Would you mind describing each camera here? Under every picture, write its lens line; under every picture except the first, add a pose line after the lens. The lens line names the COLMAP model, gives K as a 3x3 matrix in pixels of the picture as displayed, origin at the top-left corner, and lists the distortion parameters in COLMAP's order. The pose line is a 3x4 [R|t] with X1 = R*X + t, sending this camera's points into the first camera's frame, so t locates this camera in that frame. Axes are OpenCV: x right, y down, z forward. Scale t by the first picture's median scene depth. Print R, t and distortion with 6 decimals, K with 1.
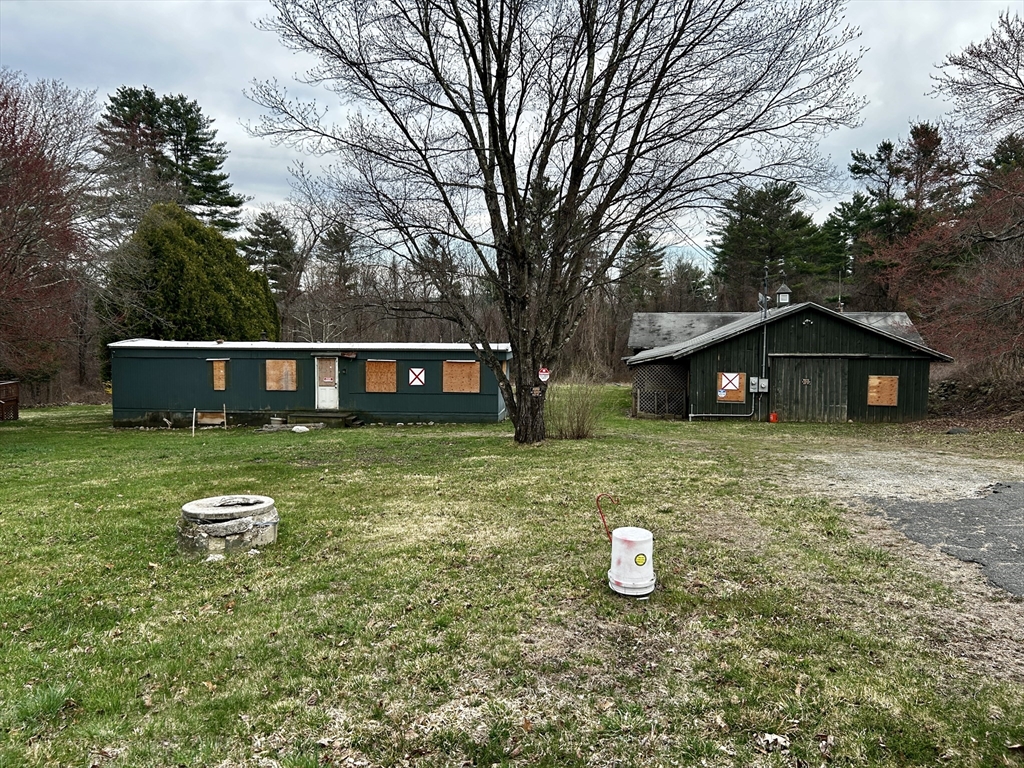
lens RADIAL K [[765.0, 0, 512.0], [0, 765.0, 384.0], [0, 0, 1]] dist [0.000423, -0.003164]
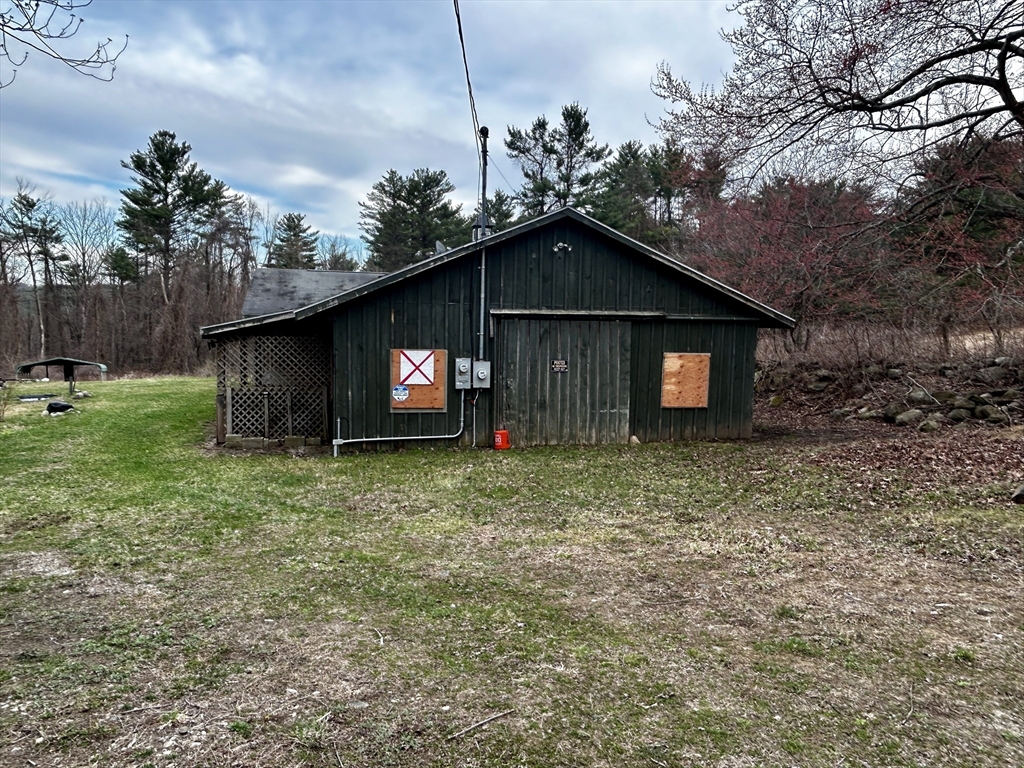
lens RADIAL K [[738.5, 0, 485.0], [0, 738.5, 386.5], [0, 0, 1]] dist [0.007221, 0.002128]
pose [[0.915920, -0.024351, 0.400622, 0.135444], [0.017063, 0.999618, 0.021750, -0.000795], [-0.400999, -0.013085, 0.915985, 0.545721]]
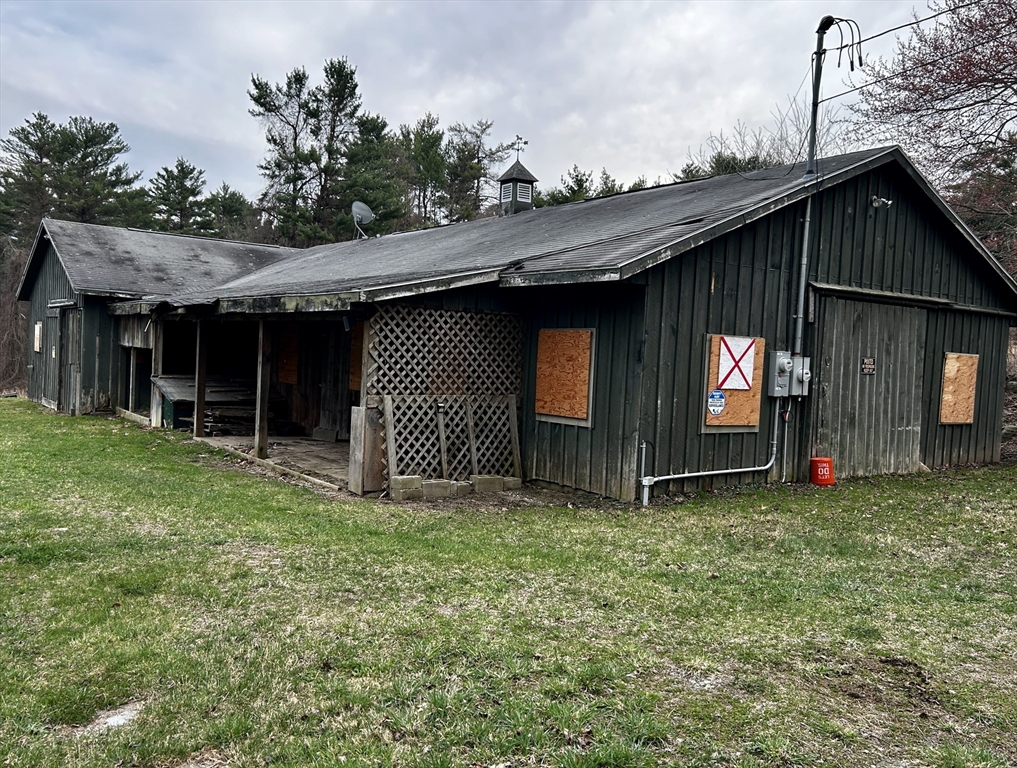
lens RADIAL K [[889.9, 0, 508.5], [0, 889.9, 384.0], [0, 0, 1]] dist [0.040058, -0.004932]
pose [[0.687303, -0.002636, 0.726366, -0.044468], [0.011946, 0.999899, -0.007674, 0.006612], [-0.726272, 0.013952, 0.687265, 0.797903]]
